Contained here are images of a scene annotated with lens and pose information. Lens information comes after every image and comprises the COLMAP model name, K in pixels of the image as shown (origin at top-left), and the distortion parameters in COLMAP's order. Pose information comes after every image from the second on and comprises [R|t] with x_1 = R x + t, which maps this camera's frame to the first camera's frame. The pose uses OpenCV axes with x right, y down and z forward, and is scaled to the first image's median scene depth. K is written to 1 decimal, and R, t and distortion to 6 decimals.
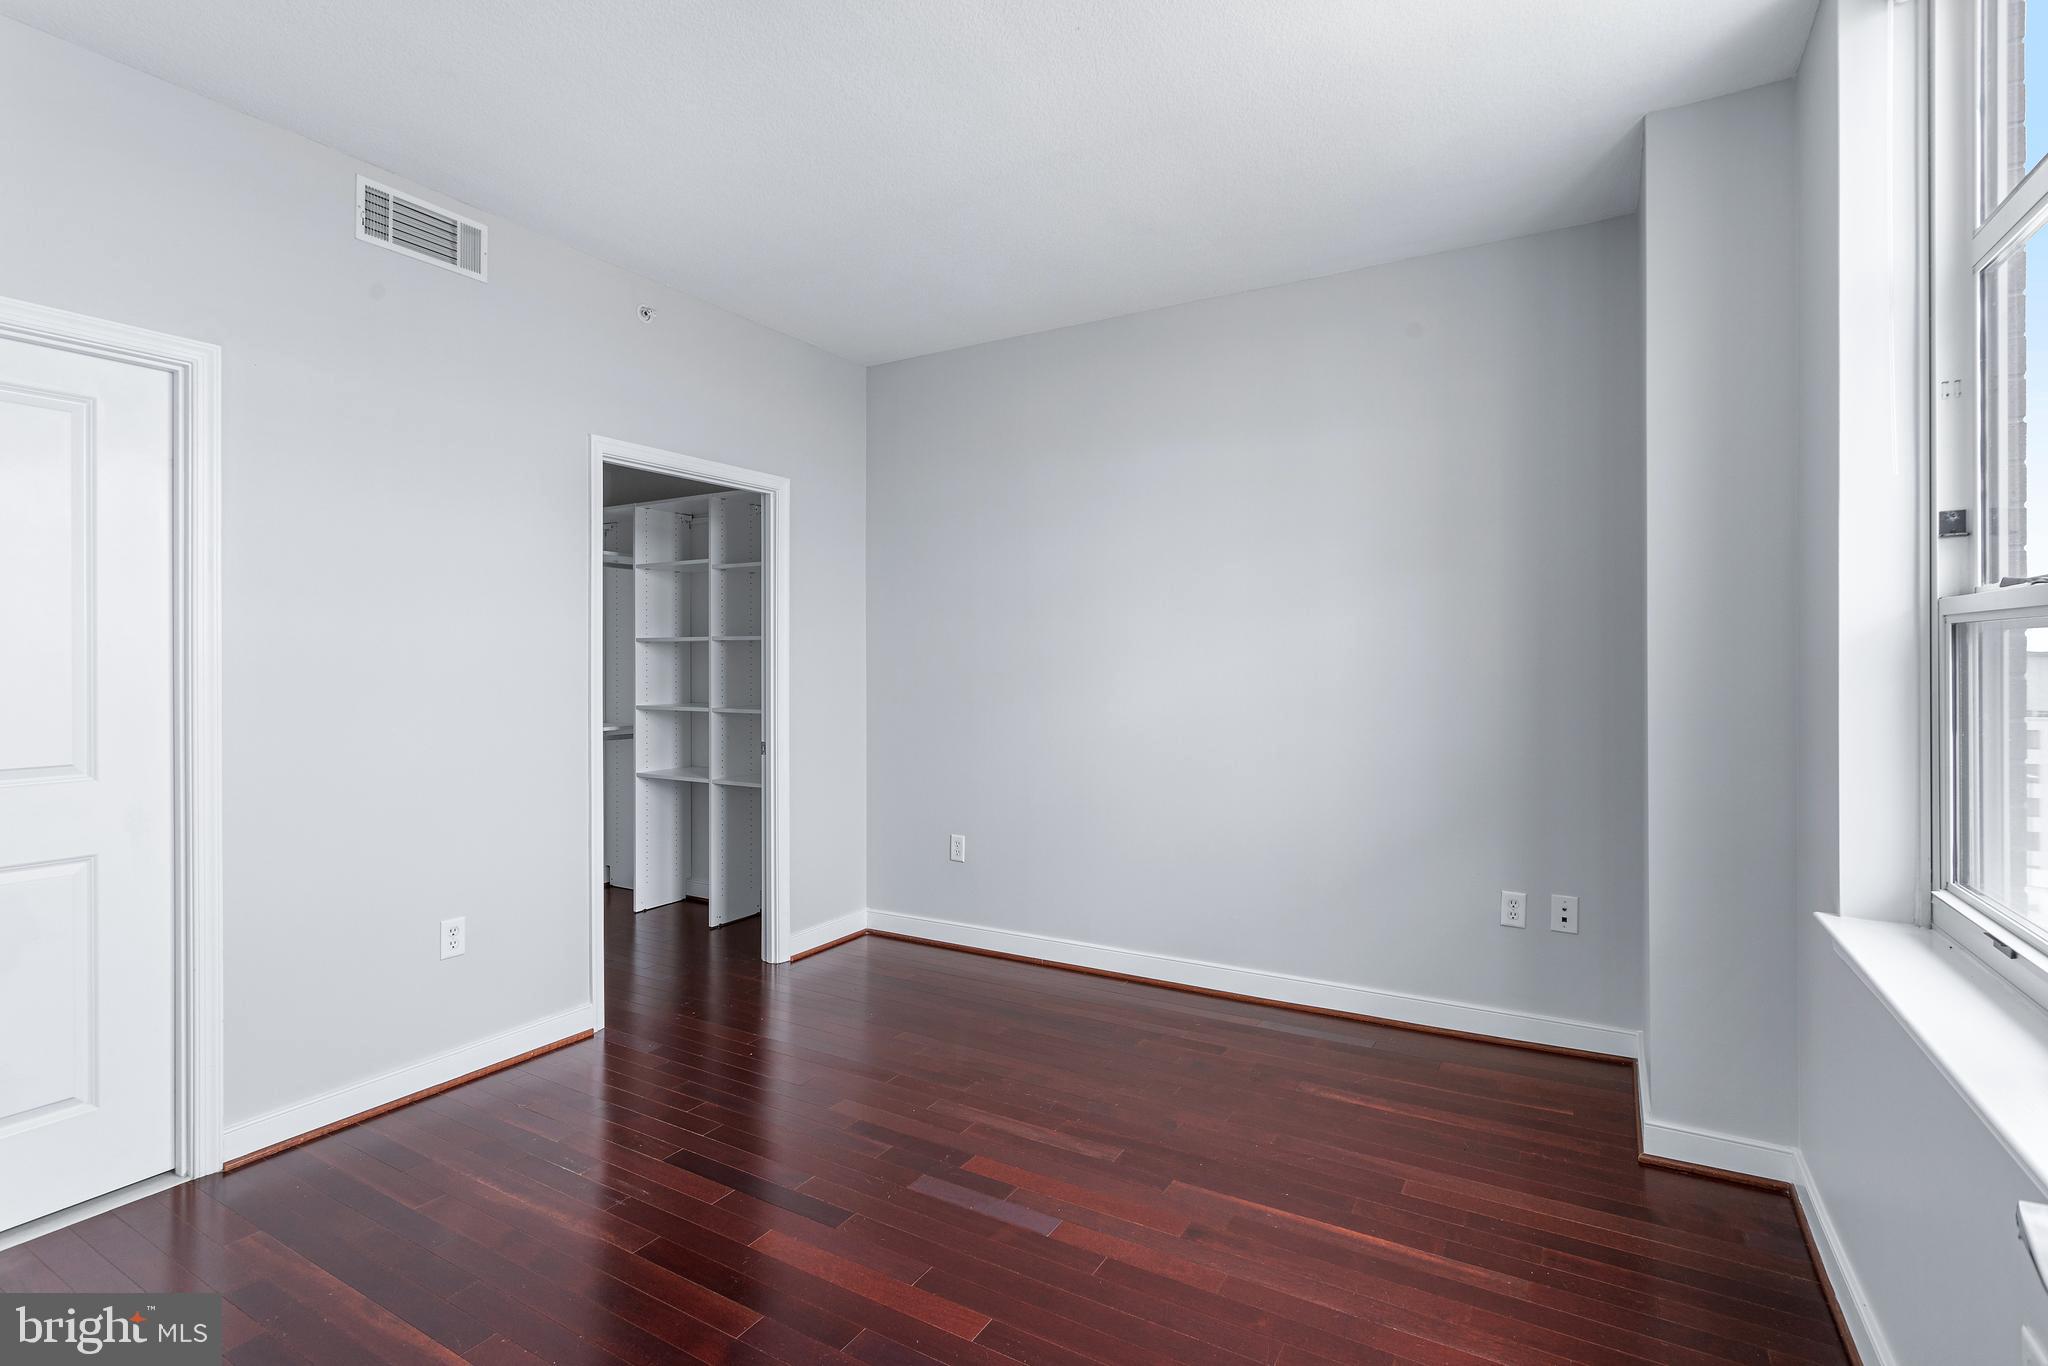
lens RADIAL K [[989.6, 0, 1015.3], [0, 989.6, 657.4], [0, 0, 1]] dist [-0.000629, 0.000903]
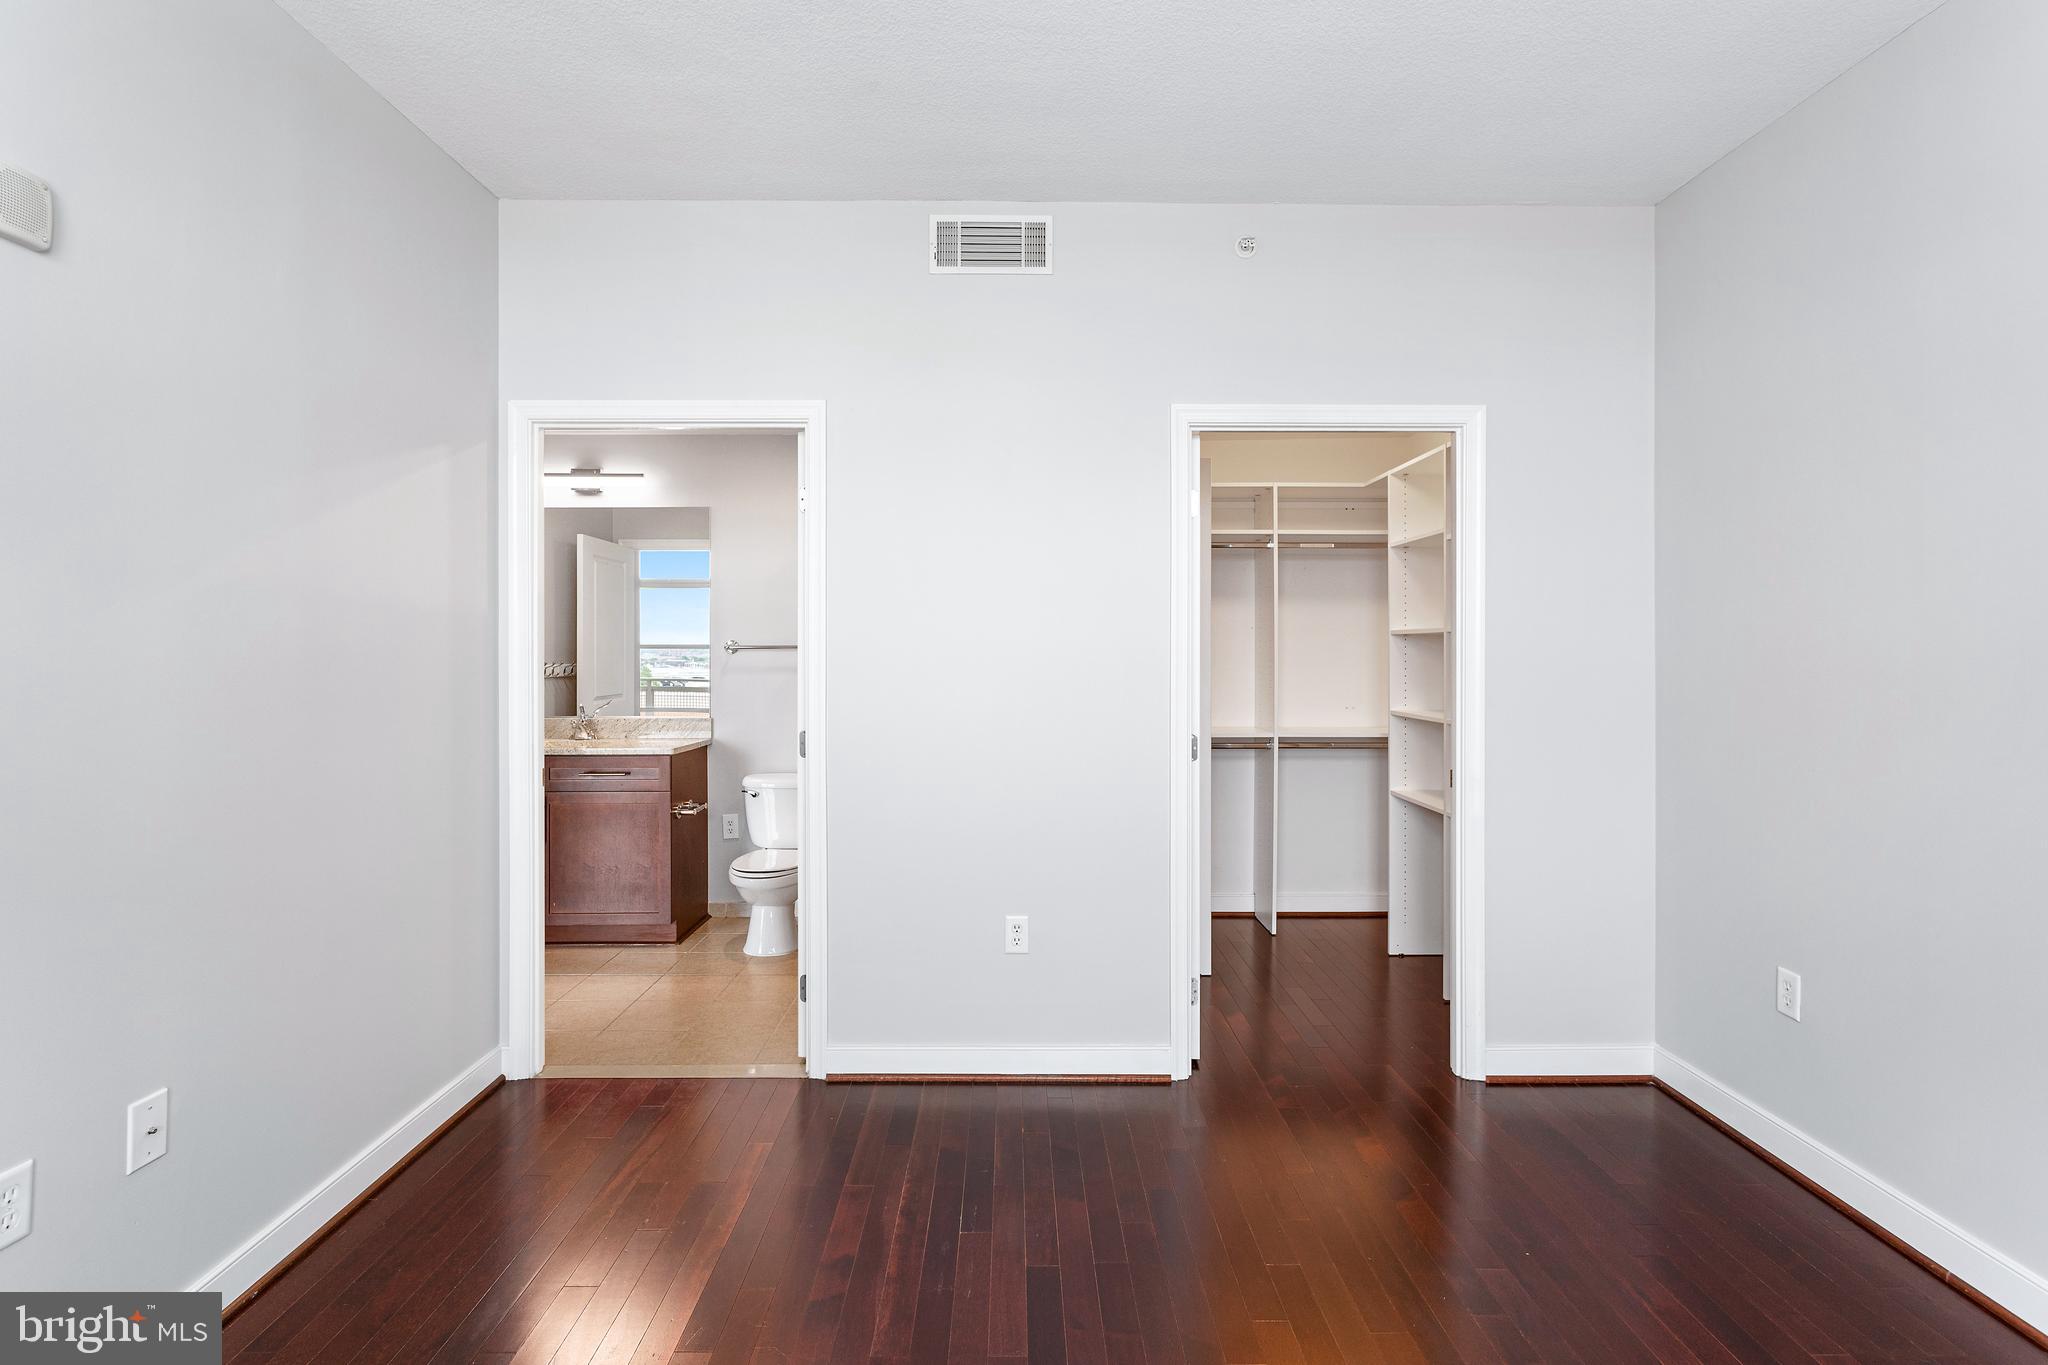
lens RADIAL K [[989.6, 0, 1015.3], [0, 989.6, 656.9], [0, 0, 1]] dist [-0.000629, 0.000903]
pose [[0.506288, 0.001796, -0.862362, 0.292676], [0.001468, 0.999995, 0.002944, -0.002792], [0.862363, -0.002756, 0.506283, 0.474453]]
